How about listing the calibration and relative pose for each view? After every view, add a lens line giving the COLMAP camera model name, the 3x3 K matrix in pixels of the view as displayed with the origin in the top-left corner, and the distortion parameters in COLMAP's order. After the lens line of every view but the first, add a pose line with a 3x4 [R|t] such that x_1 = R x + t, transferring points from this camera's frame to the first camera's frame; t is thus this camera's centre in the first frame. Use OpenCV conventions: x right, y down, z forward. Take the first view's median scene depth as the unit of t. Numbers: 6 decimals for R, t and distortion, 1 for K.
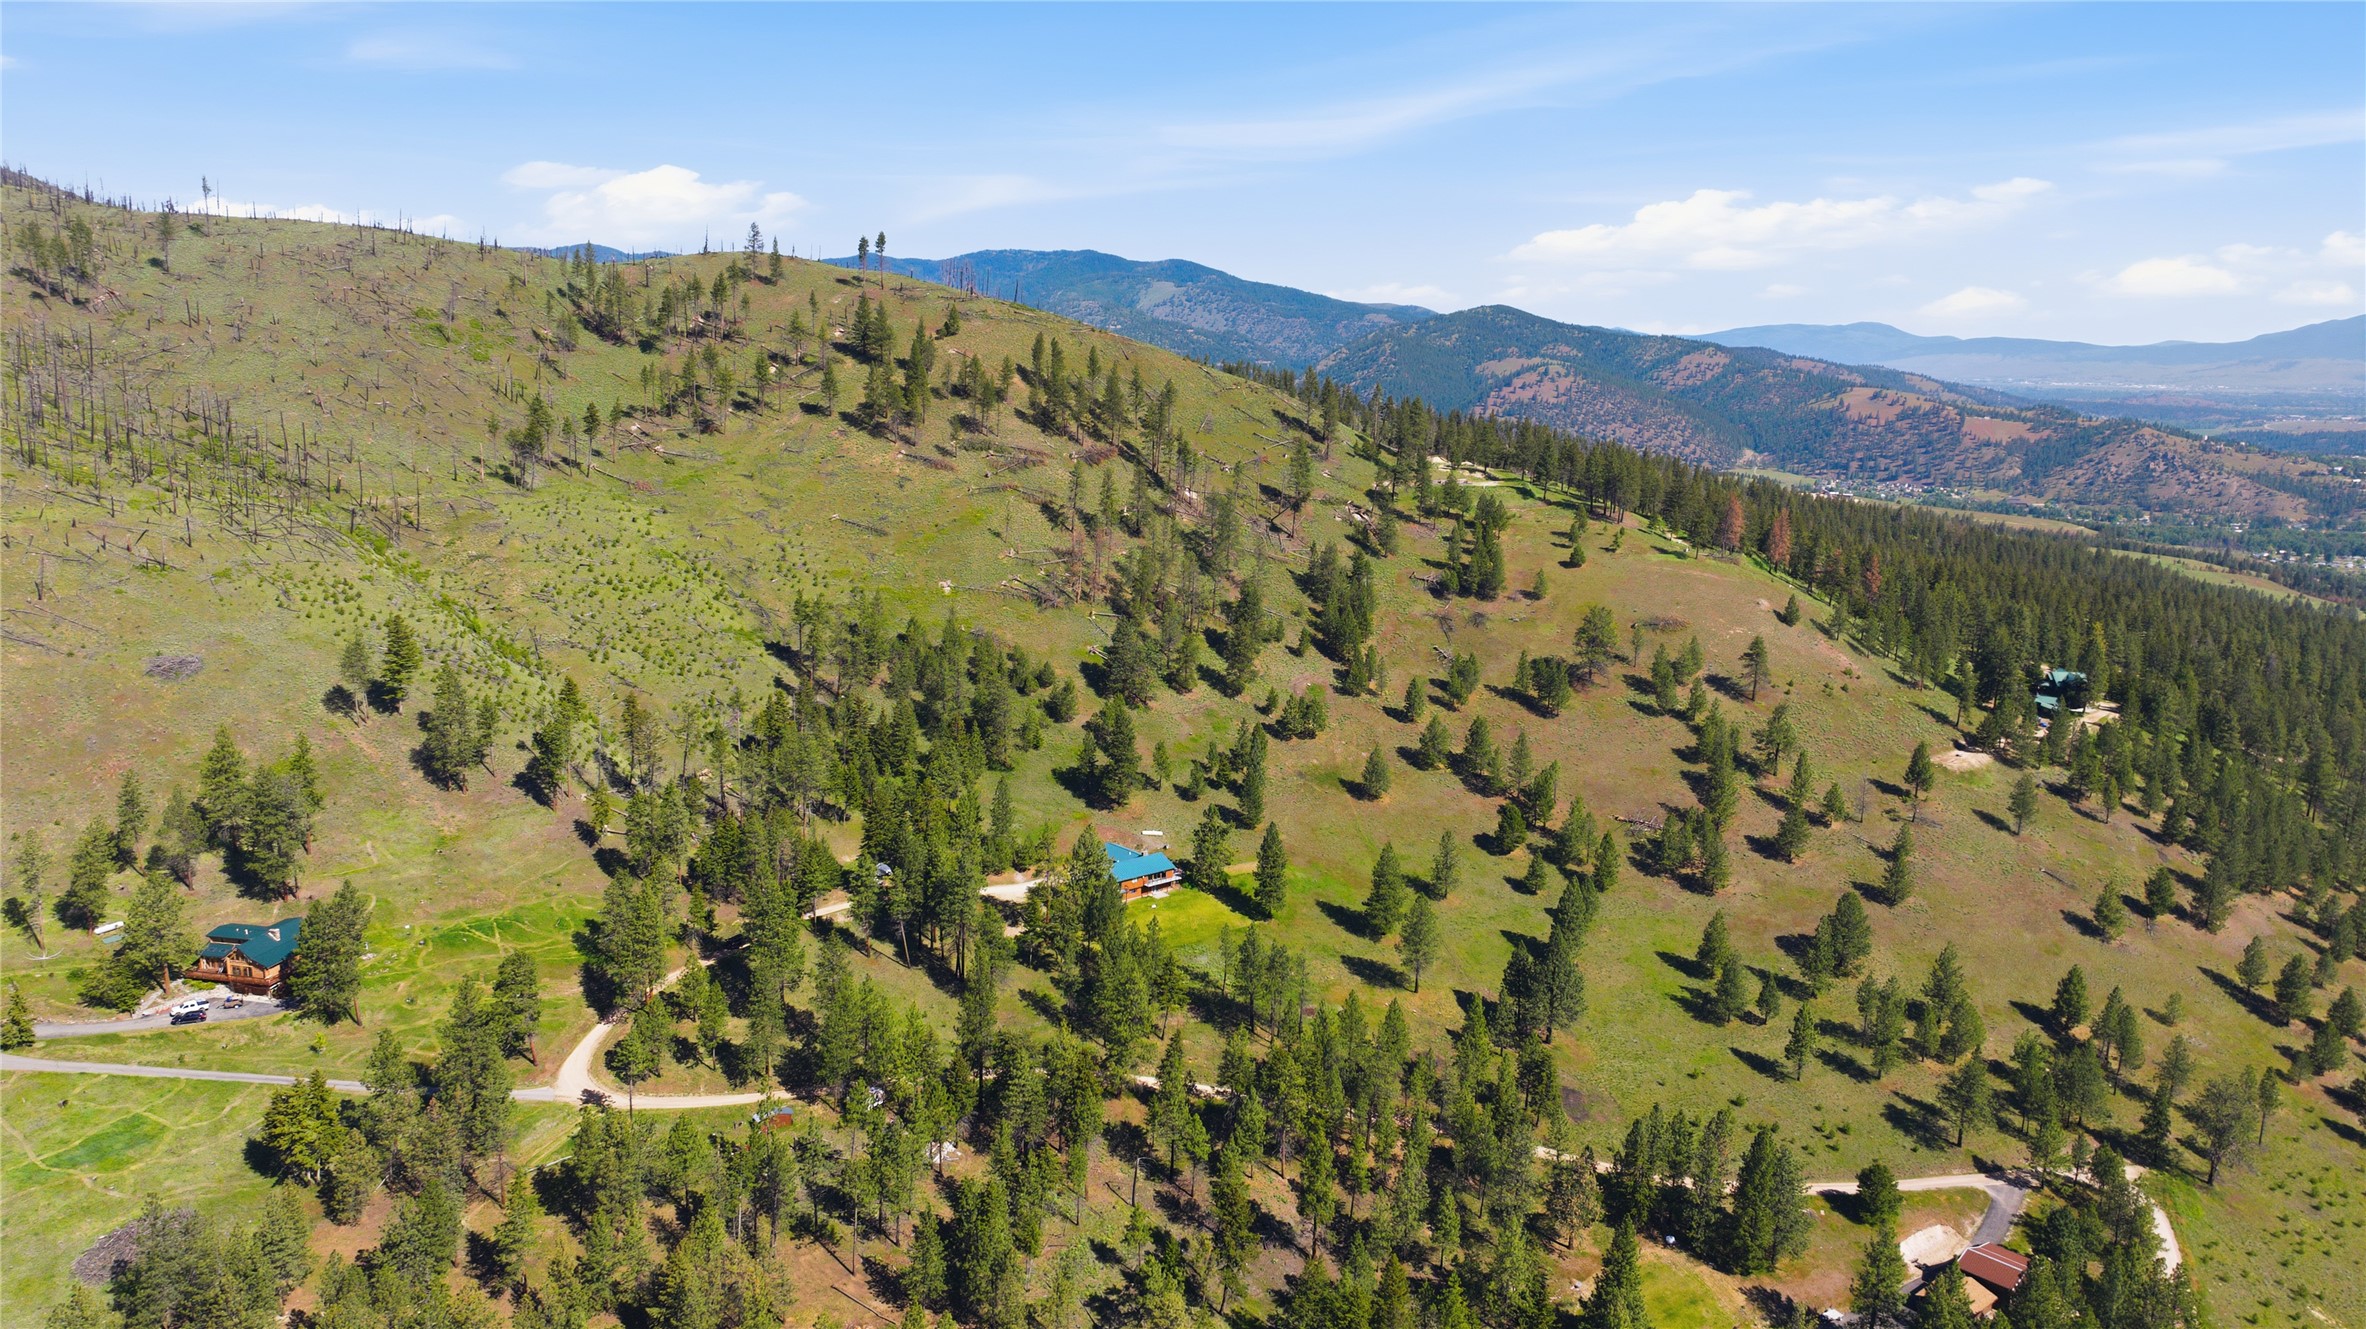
lens RADIAL K [[1658.3, 0, 1174.8], [0, 1658.3, 666.6], [0, 0, 1]] dist [-0.036094, 0.022130]
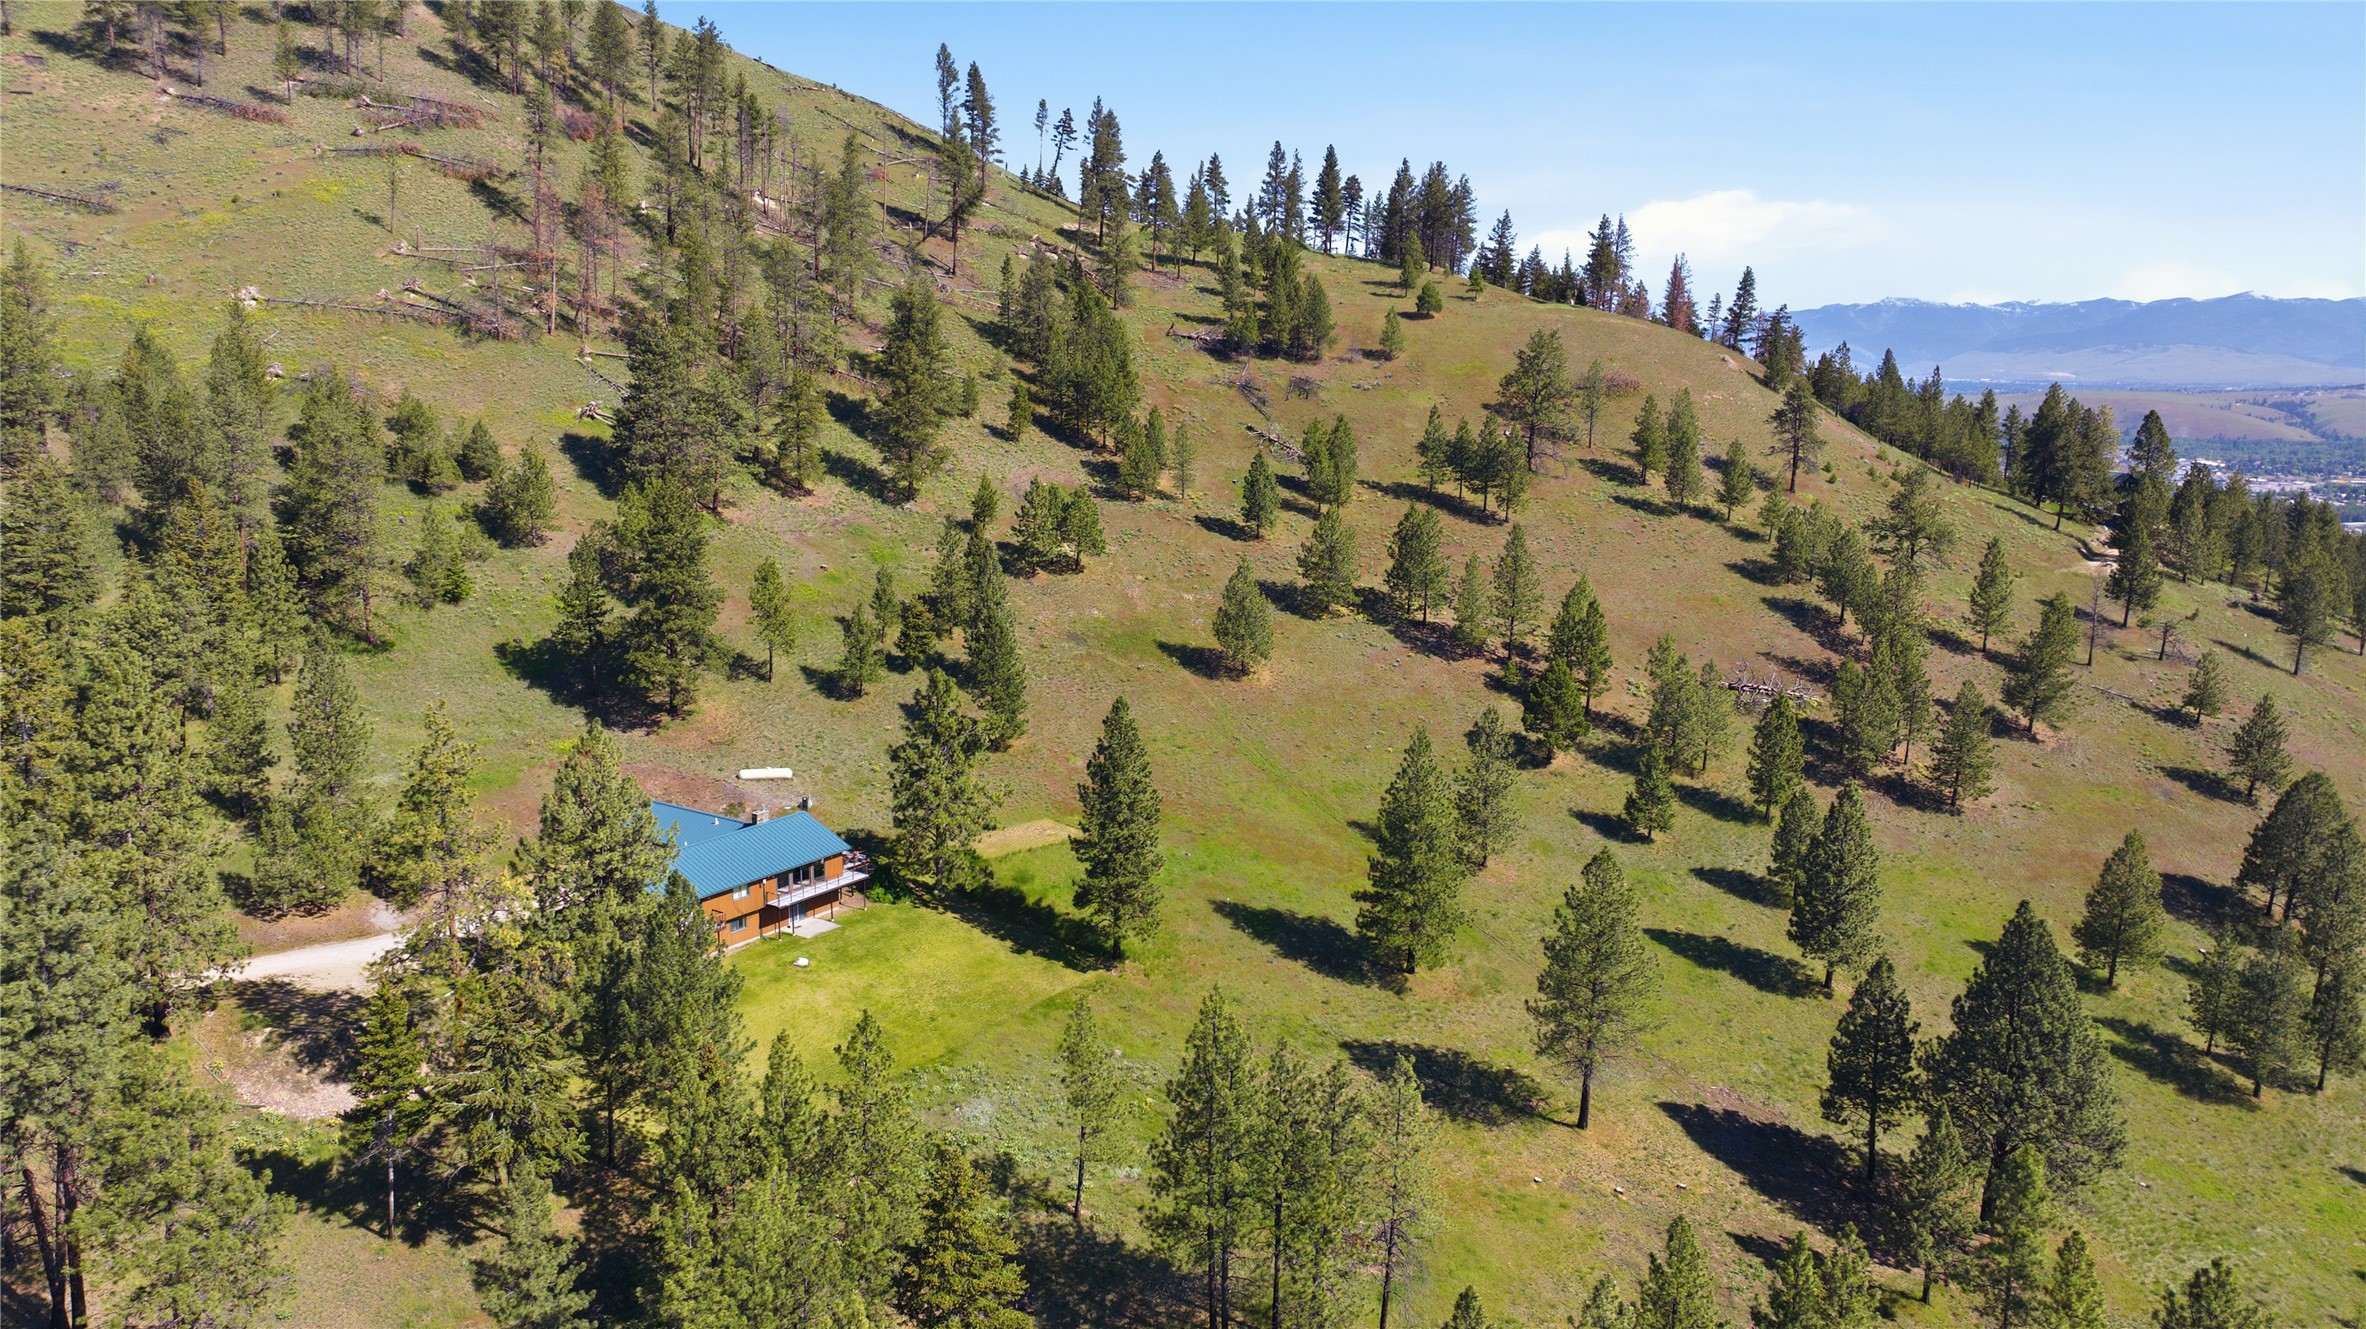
lens RADIAL K [[1658.3, 0, 1192.6], [0, 1658.3, 670.3], [0, 0, 1]] dist [-0.036094, 0.022130]
pose [[0.956925, -0.057850, 0.284512, -0.023667], [0.058404, 0.998272, 0.006543, 0.068949], [-0.284399, 0.010356, 0.958650, 0.515971]]
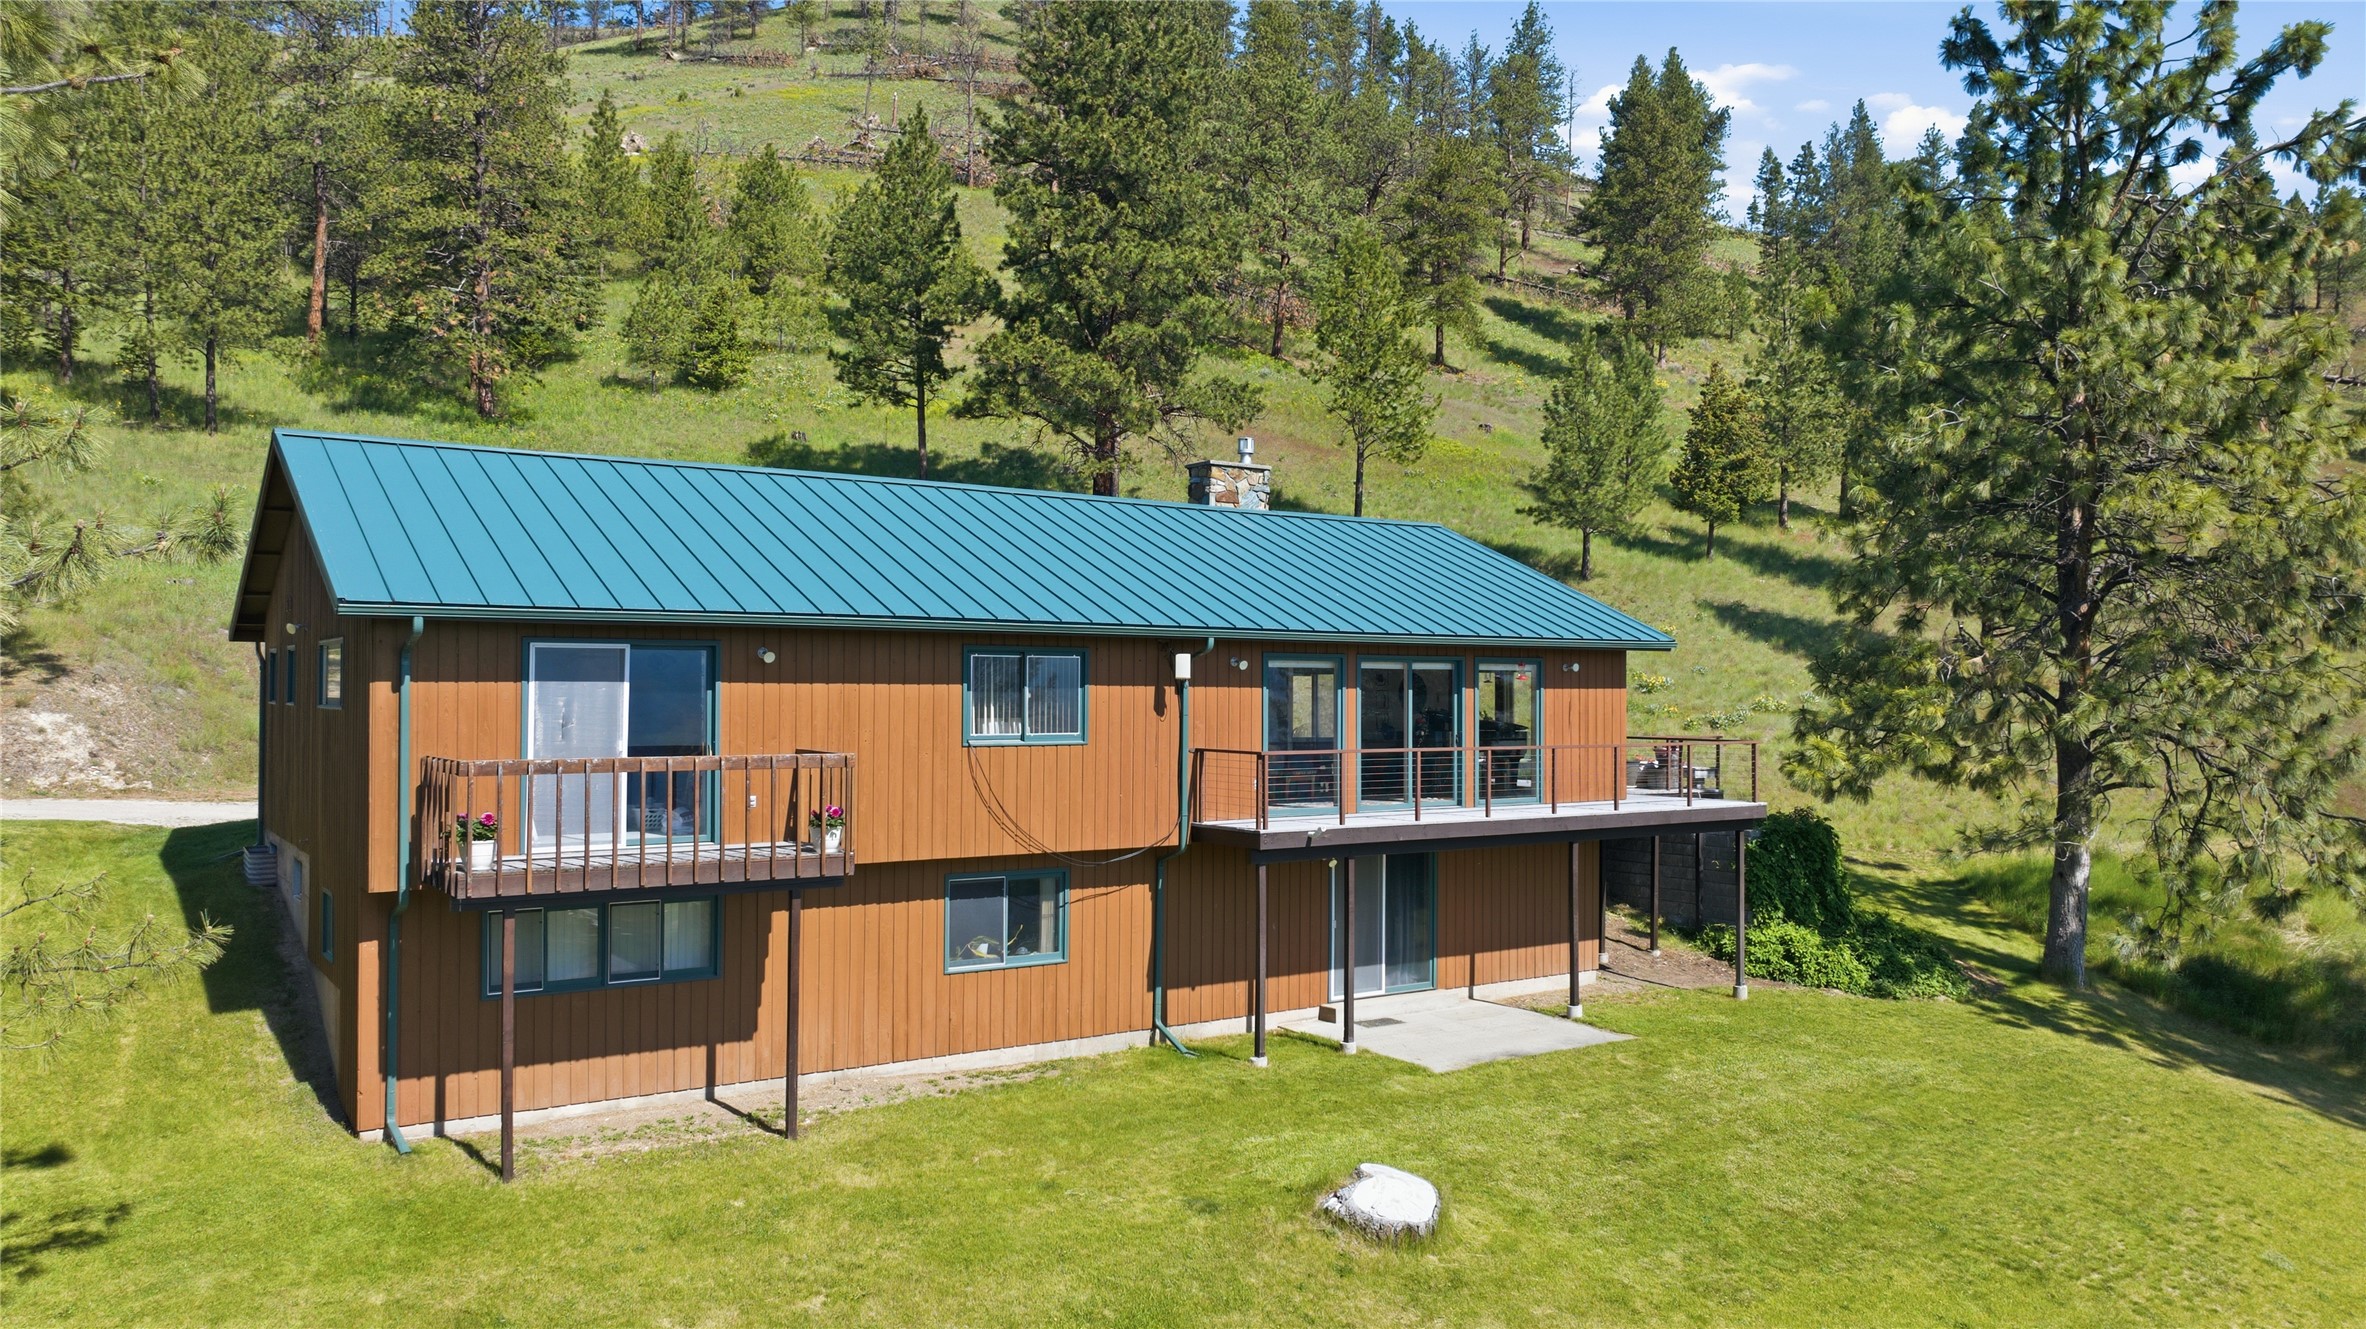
lens RADIAL K [[1658.3, 0, 1175.8], [0, 1658.3, 667.5], [0, 0, 1]] dist [-0.036094, 0.022130]
pose [[0.996252, 0.000105, -0.086498, -0.011692], [-0.019105, 0.975569, -0.218863, 0.112429], [0.084362, 0.219695, 0.971914, 0.763218]]
